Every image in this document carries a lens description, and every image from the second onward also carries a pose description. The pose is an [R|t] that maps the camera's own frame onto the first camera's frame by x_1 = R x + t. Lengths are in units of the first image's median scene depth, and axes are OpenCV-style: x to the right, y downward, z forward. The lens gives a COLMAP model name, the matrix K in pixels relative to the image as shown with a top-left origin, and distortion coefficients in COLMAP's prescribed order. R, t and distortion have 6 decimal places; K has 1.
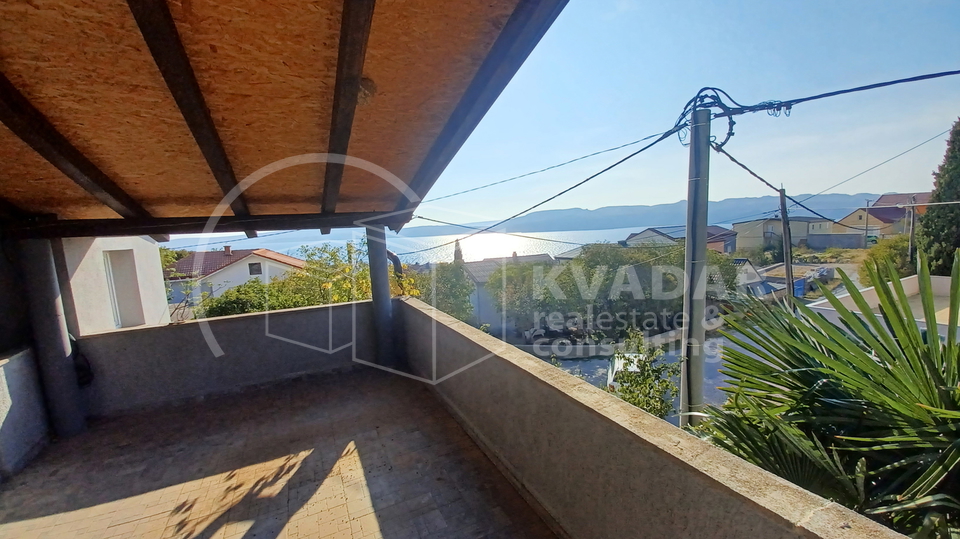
lens RADIAL K [[375.3, 0, 479.3], [0, 375.3, 277.5], [0, 0, 1]] dist [-0.009207, -0.004912]
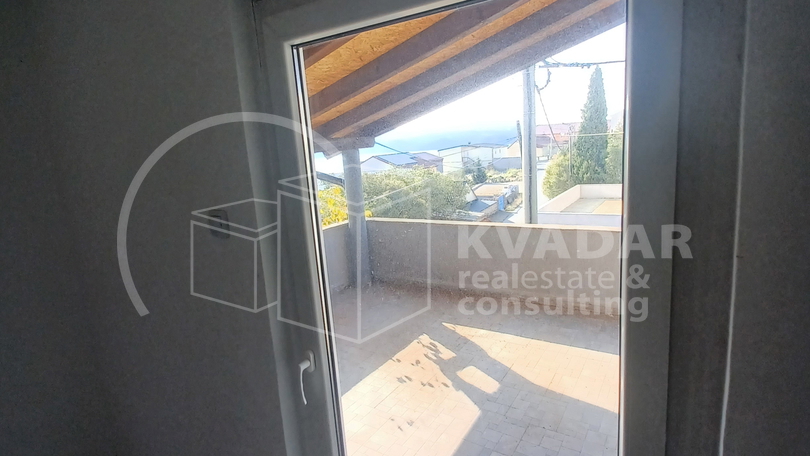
lens RADIAL K [[419.4, 0, 403.4], [0, 419.4, 229.1], [0, 0, 1]] dist [-0.018721, 0.002011]
pose [[0.862278, -0.106751, 0.495056, -0.559054], [0.088354, 0.994250, 0.060503, 0.016848], [-0.498668, -0.008430, 0.866752, -0.069919]]
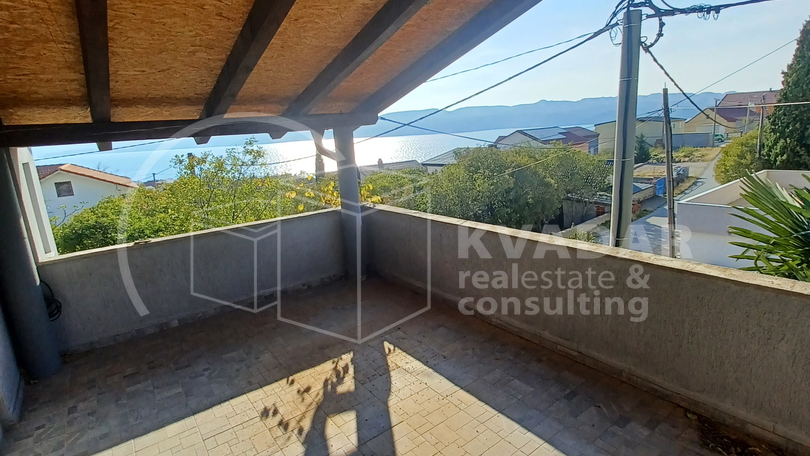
lens RADIAL K [[419.4, 0, 403.0], [0, 419.4, 226.7], [0, 0, 1]] dist [-0.018721, 0.002011]
pose [[0.983867, -0.055143, 0.170193, -0.237107], [0.039636, 0.994858, 0.093206, 0.010293], [-0.174457, -0.084956, 0.980993, -0.053690]]
